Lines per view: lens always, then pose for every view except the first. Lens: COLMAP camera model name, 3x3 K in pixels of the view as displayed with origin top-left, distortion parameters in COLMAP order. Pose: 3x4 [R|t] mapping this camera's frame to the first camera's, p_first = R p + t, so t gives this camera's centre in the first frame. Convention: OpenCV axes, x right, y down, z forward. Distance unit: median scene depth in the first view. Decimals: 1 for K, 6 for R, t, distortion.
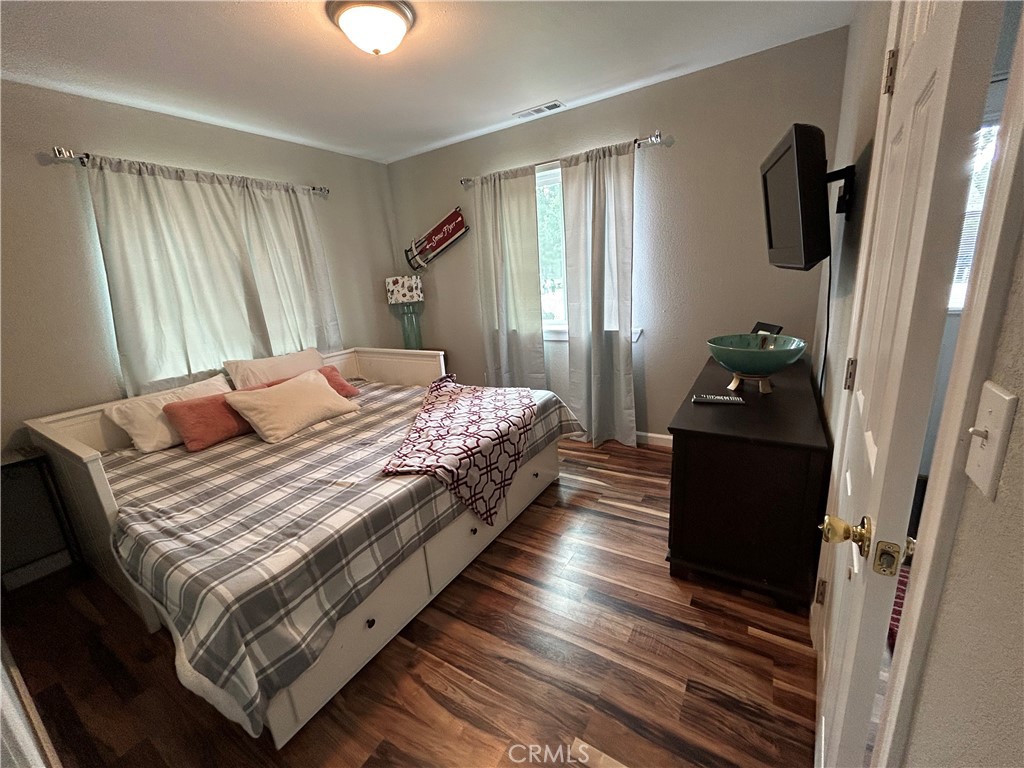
lens RADIAL K [[411.9, 0, 510.2], [0, 411.9, 381.9], [0, 0, 1]] dist [-0.000010, 0.000920]
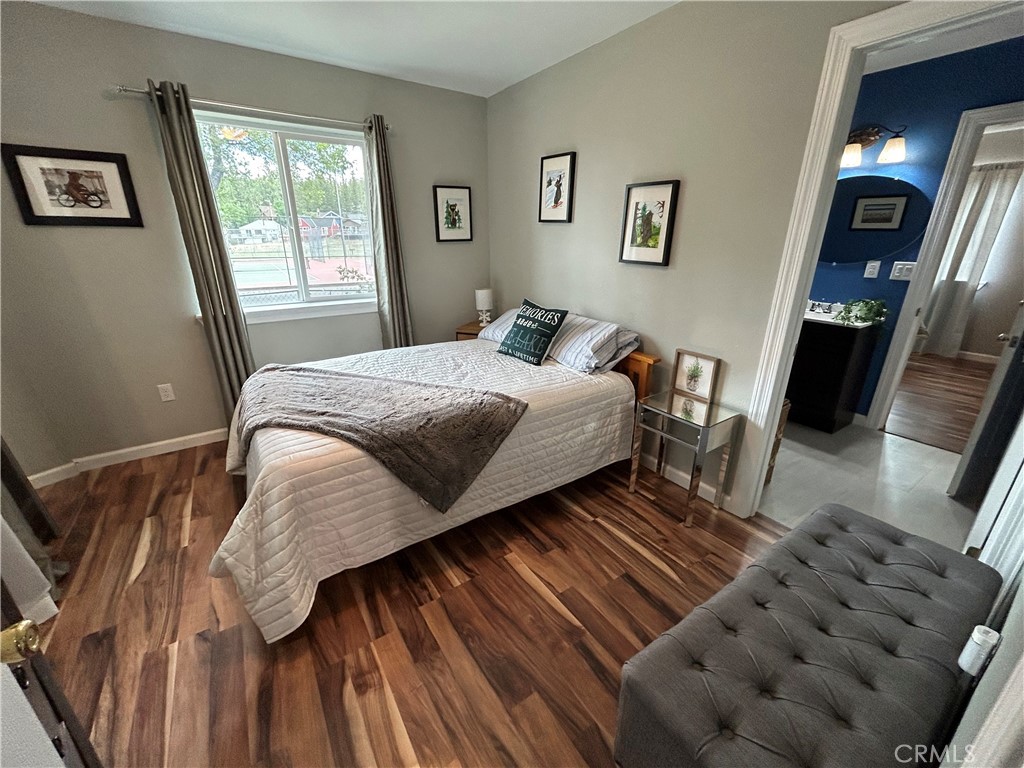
lens RADIAL K [[411.9, 0, 509.3], [0, 411.9, 385.6], [0, 0, 1]] dist [-0.000010, 0.000920]
pose [[0.911497, 0.208050, -0.354808, -0.695119], [-0.171151, 0.976258, 0.132767, 0.356348], [0.374006, -0.060291, 0.925464, -1.151162]]
